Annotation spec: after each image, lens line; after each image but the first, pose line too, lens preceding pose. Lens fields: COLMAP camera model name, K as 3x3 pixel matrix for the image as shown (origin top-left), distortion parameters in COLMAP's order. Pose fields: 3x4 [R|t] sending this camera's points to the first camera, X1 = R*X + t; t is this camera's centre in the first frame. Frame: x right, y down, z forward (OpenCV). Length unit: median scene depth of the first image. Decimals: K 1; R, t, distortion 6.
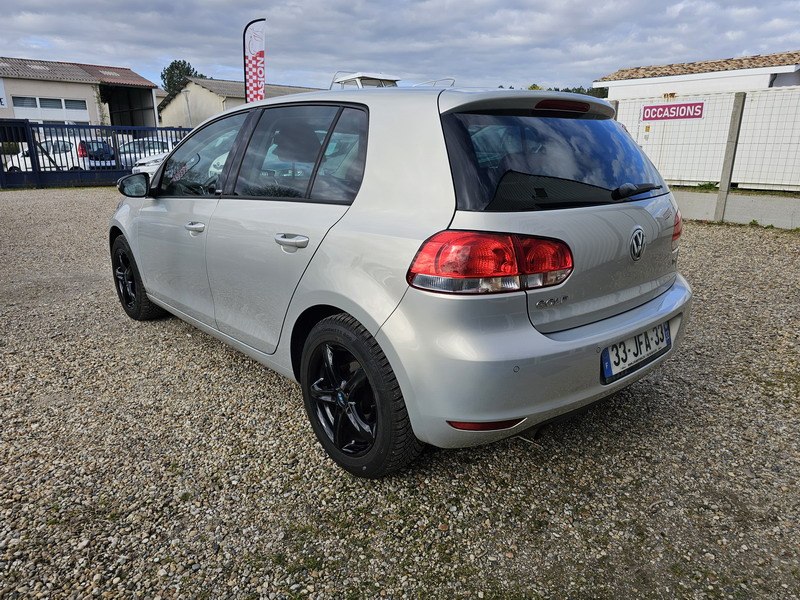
lens RADIAL K [[539.0, 0, 400.0], [0, 539.0, 300.0], [0, 0, 1]] dist [0.042354, -0.027908]
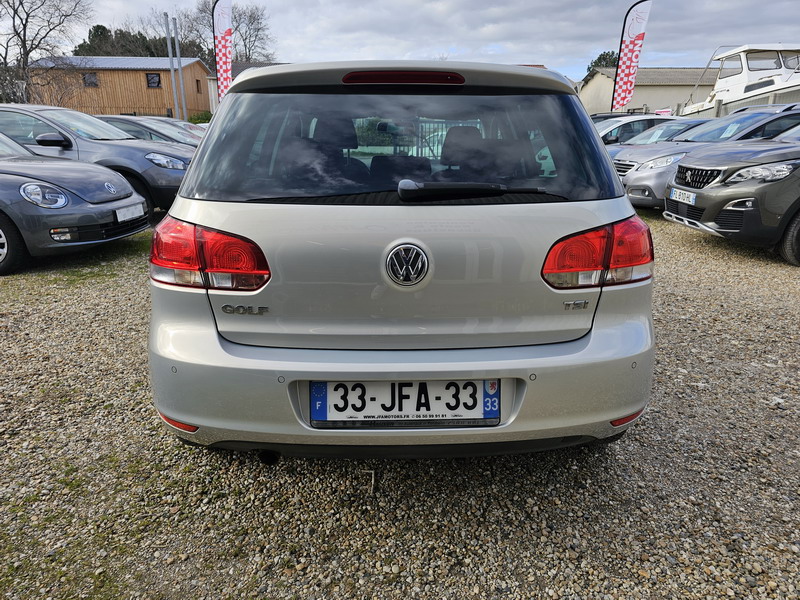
lens RADIAL K [[539.0, 0, 400.0], [0, 539.0, 300.0], [0, 0, 1]] dist [0.042354, -0.027908]
pose [[0.761251, 0.187763, -0.620679, 0.845362], [-0.178917, 0.980825, 0.077273, -0.102772], [0.623286, 0.052226, 0.780248, 0.401338]]
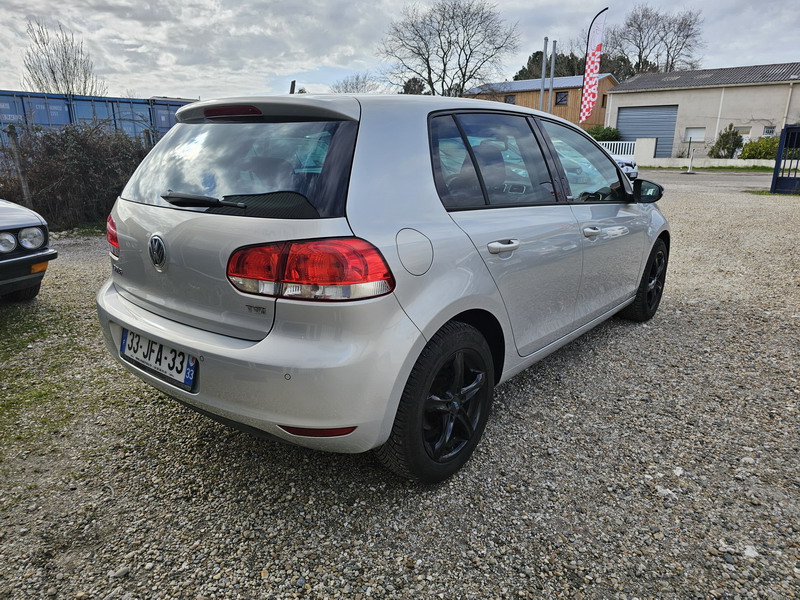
lens RADIAL K [[530.7, 0, 395.3], [0, 530.7, 298.7], [0, 0, 1]] dist [0.031734, -0.022303]
pose [[0.157657, 0.268540, -0.950279, 1.373207], [-0.274693, 0.936259, 0.219005, -0.334890], [0.948519, 0.226507, 0.221374, 1.148188]]
